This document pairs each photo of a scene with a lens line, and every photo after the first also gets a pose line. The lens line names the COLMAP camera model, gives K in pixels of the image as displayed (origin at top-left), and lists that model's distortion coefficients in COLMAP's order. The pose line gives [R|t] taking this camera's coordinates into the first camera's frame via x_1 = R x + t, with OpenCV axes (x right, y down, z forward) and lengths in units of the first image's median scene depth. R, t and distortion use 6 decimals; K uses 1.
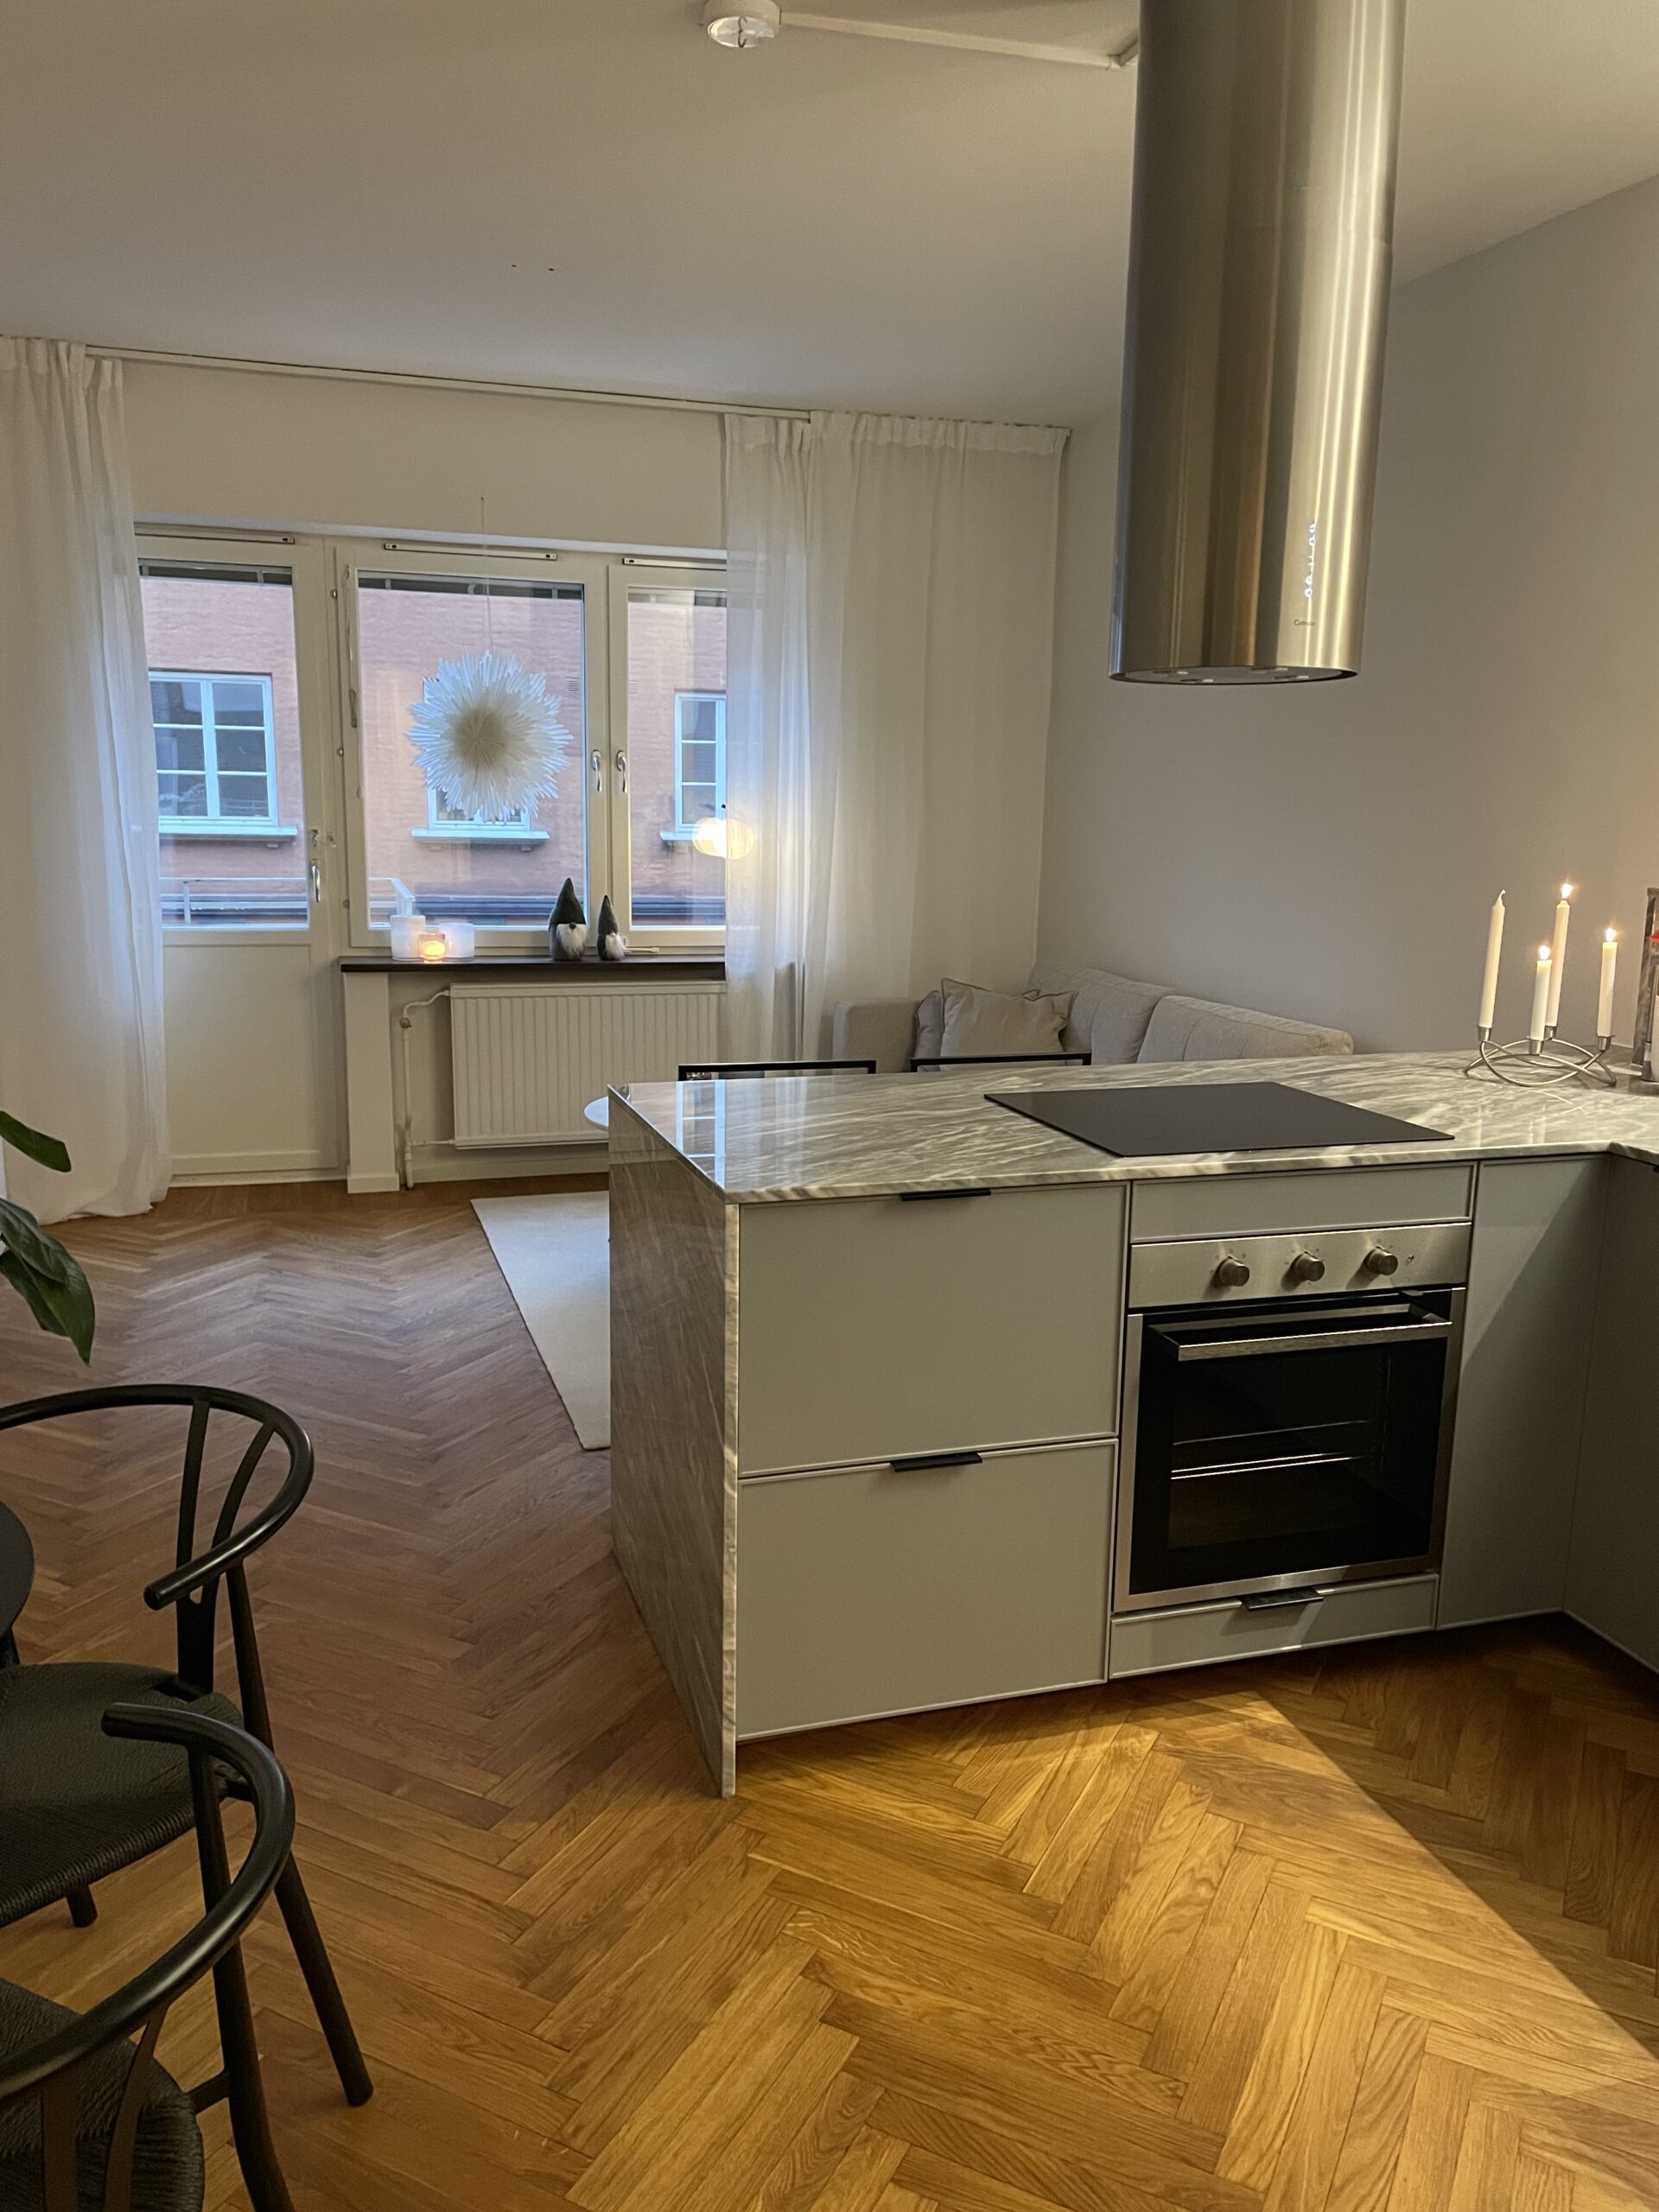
lens RADIAL K [[1673.9, 0, 824.9], [0, 1673.9, 1111.2], [0, 0, 1]] dist [0.032887, -0.001241]
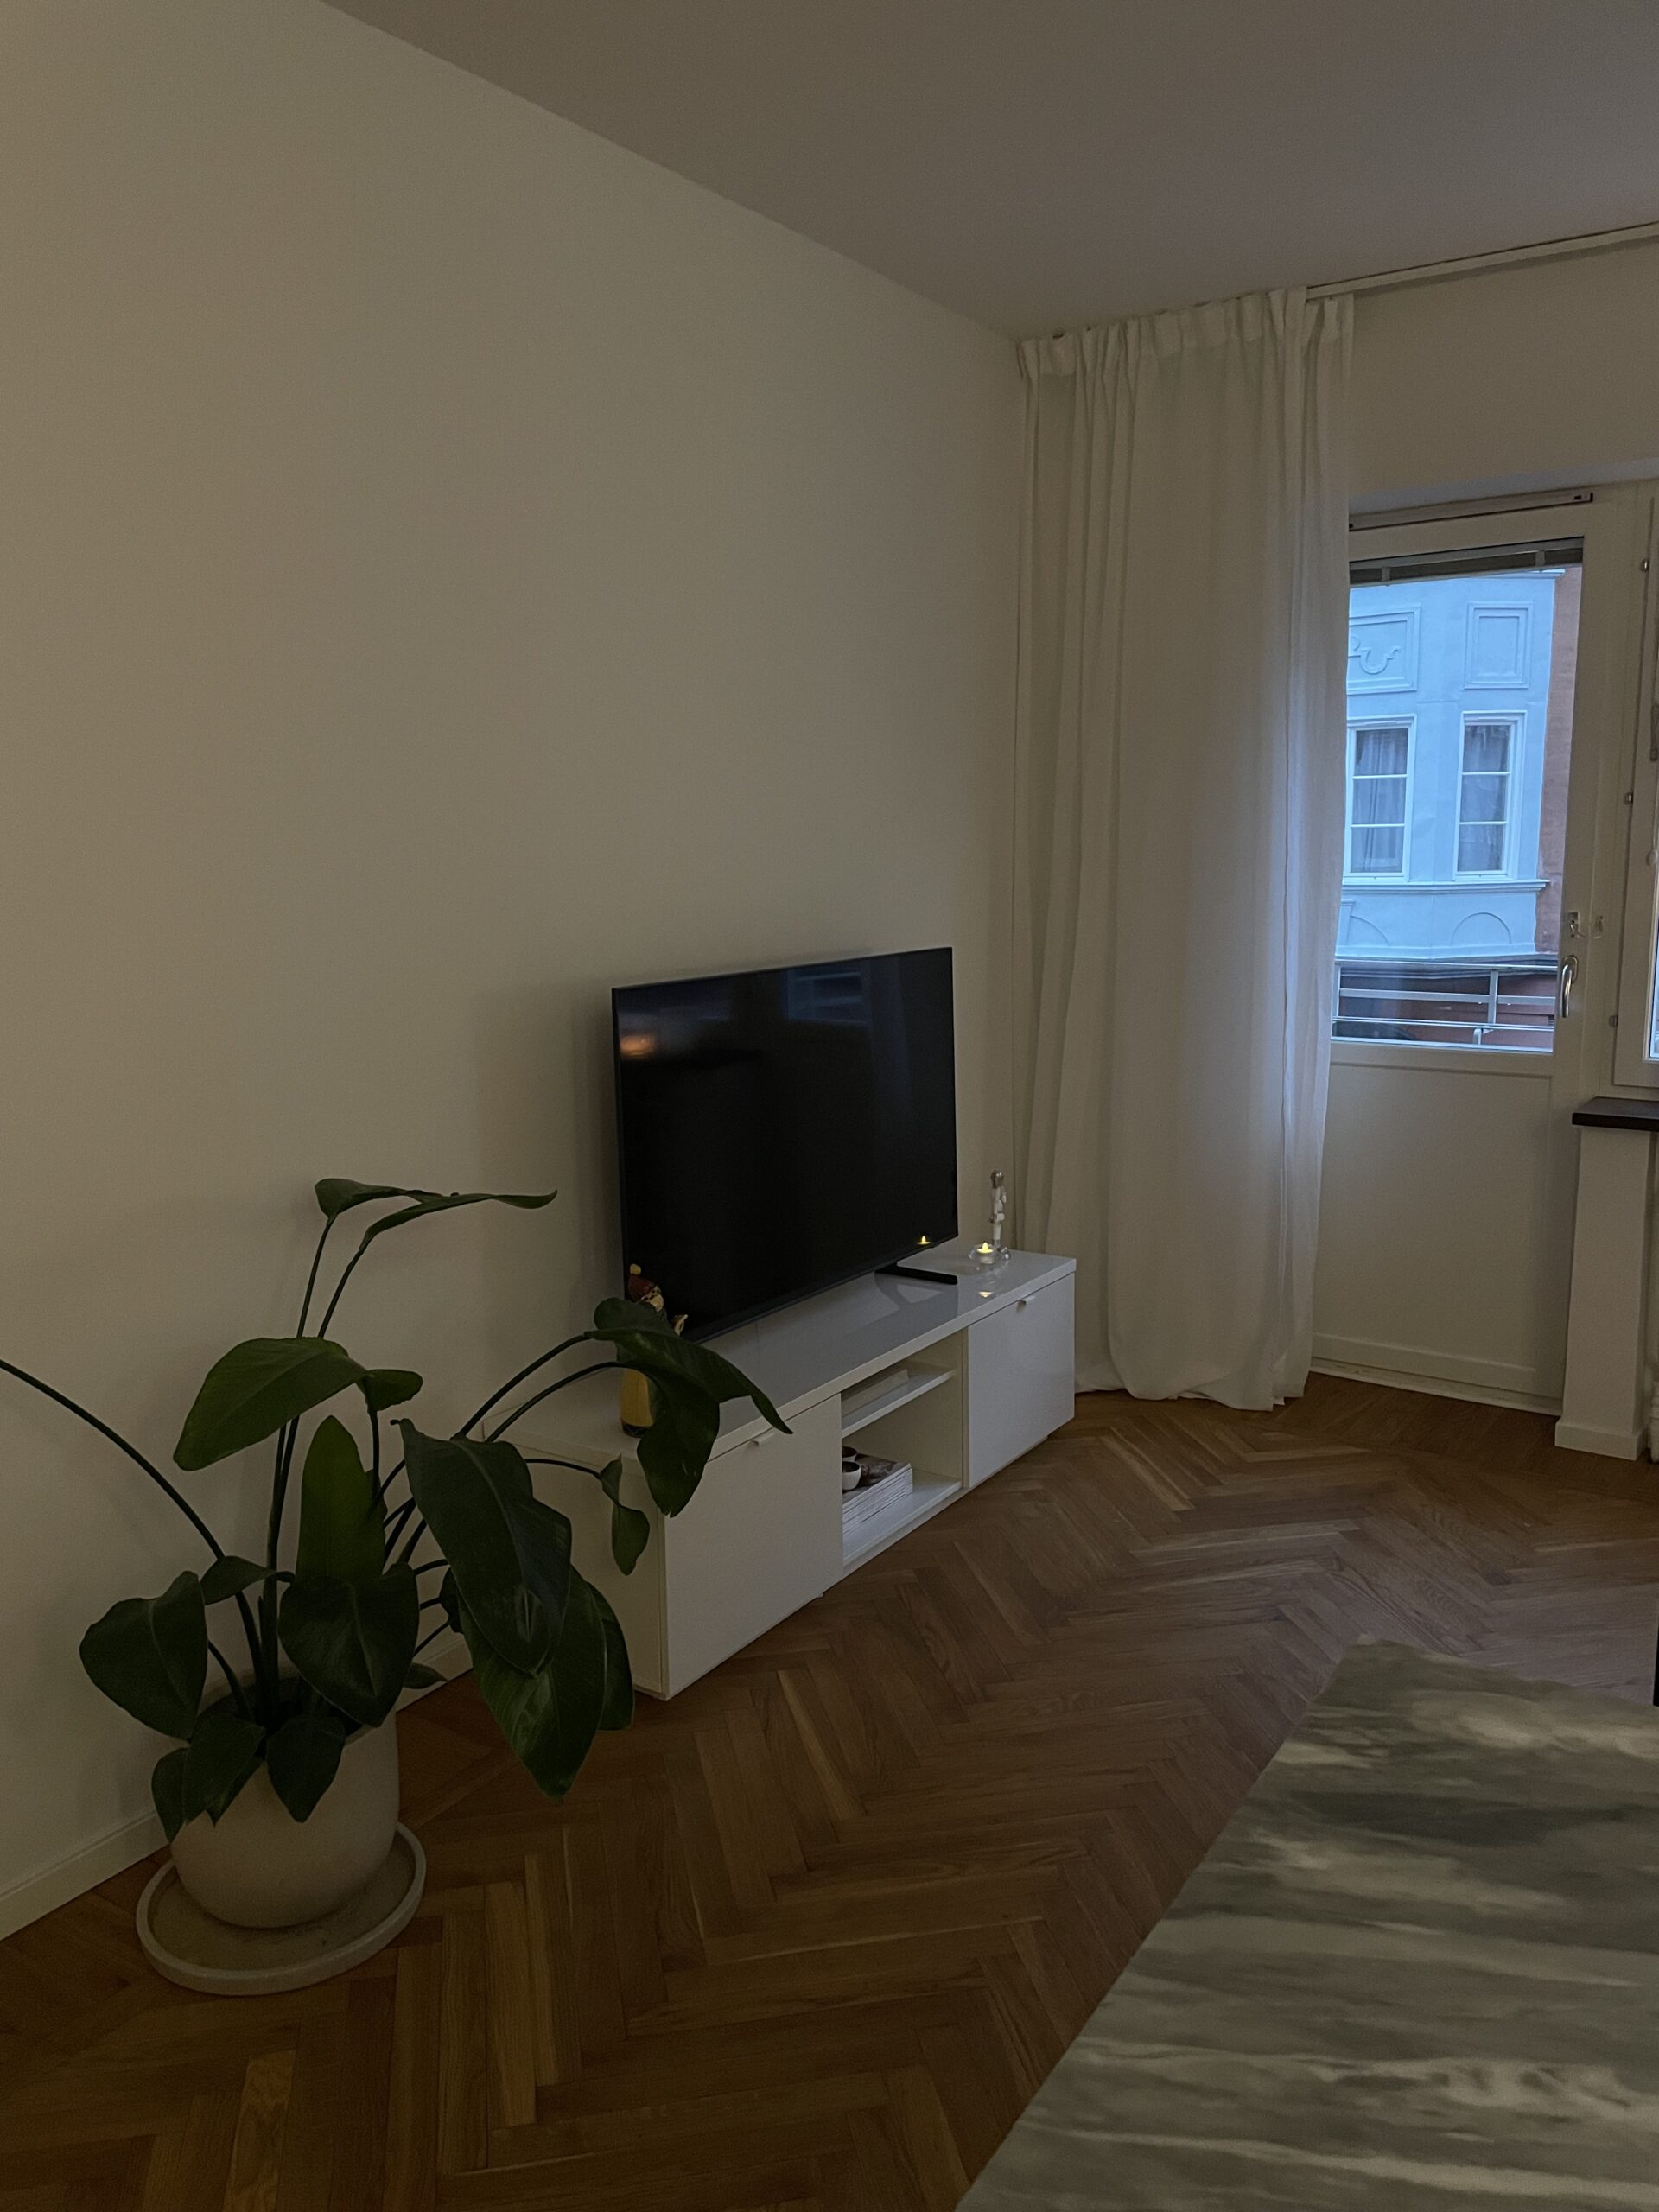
lens RADIAL K [[1673.9, 0, 828.3], [0, 1673.9, 1092.3], [0, 0, 1]] dist [0.032887, -0.001241]
pose [[0.624215, 0.100210, -0.774799, 0.054086], [-0.124633, 0.991812, 0.027868, -0.086112], [0.771248, 0.079170, 0.631593, 0.377611]]
